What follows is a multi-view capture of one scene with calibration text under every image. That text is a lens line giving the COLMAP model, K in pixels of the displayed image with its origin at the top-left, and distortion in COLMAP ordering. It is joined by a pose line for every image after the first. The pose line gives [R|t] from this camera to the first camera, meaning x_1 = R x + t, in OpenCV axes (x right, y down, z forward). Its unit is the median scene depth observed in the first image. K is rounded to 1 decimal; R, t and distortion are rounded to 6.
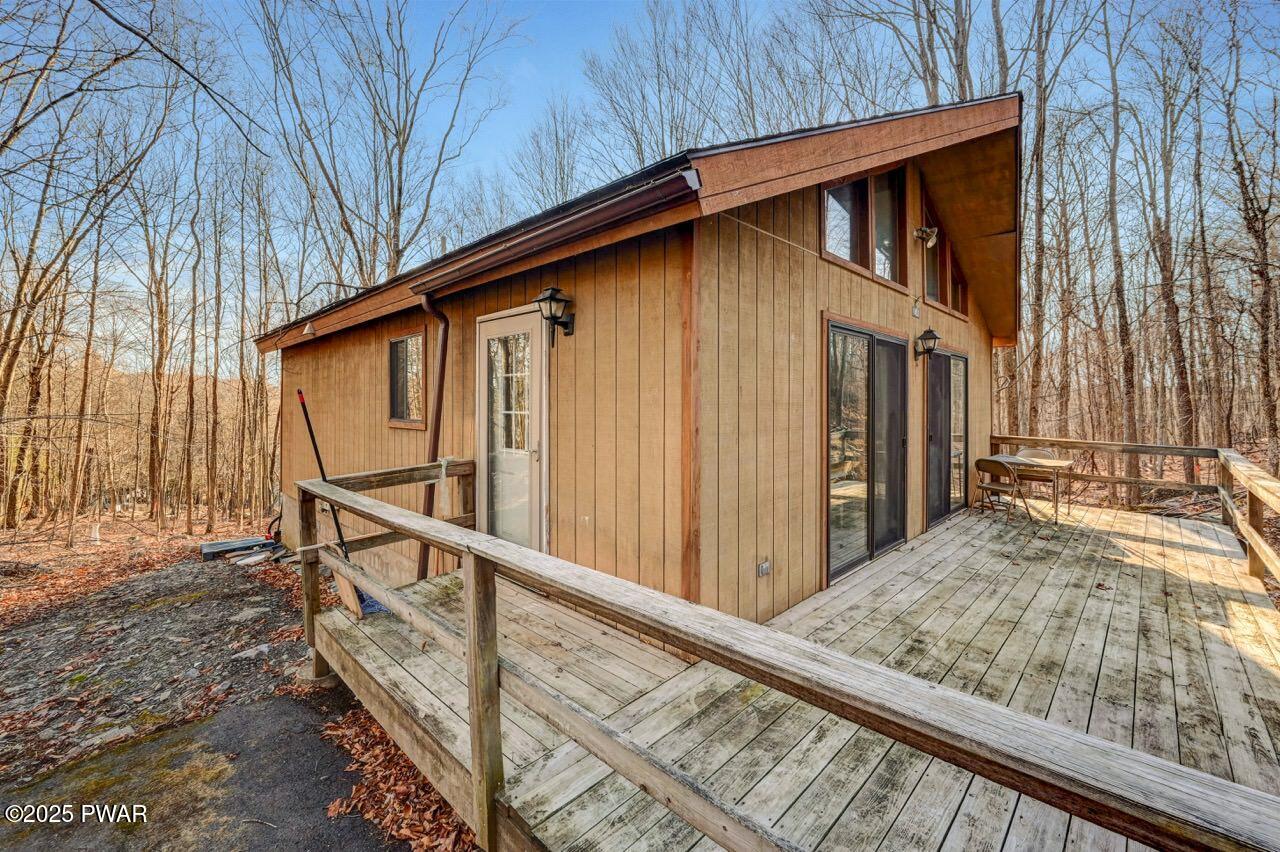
lens RADIAL K [[522.5, 0, 643.2], [0, 522.5, 396.0], [0, 0, 1]] dist [0.000173, -0.000018]
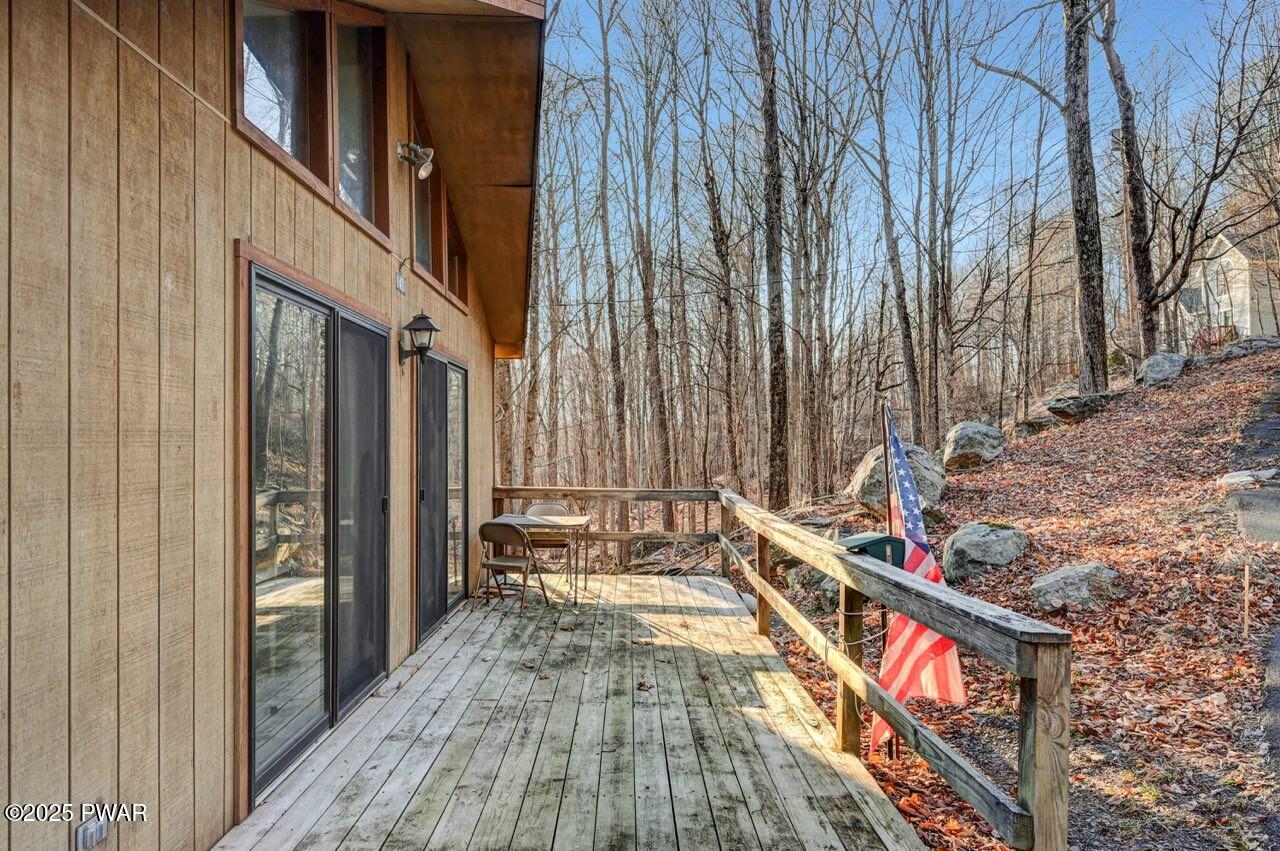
lens RADIAL K [[826.7, 0, 643.1], [0, 826.7, 436.4], [0, 0, 1]] dist [-0.005445, 0.002612]
pose [[0.699985, -0.002081, 0.714154, 0.045437], [0.002302, 0.999997, 0.000658, 0.012894], [-0.714153, 0.001184, 0.699988, 0.149197]]
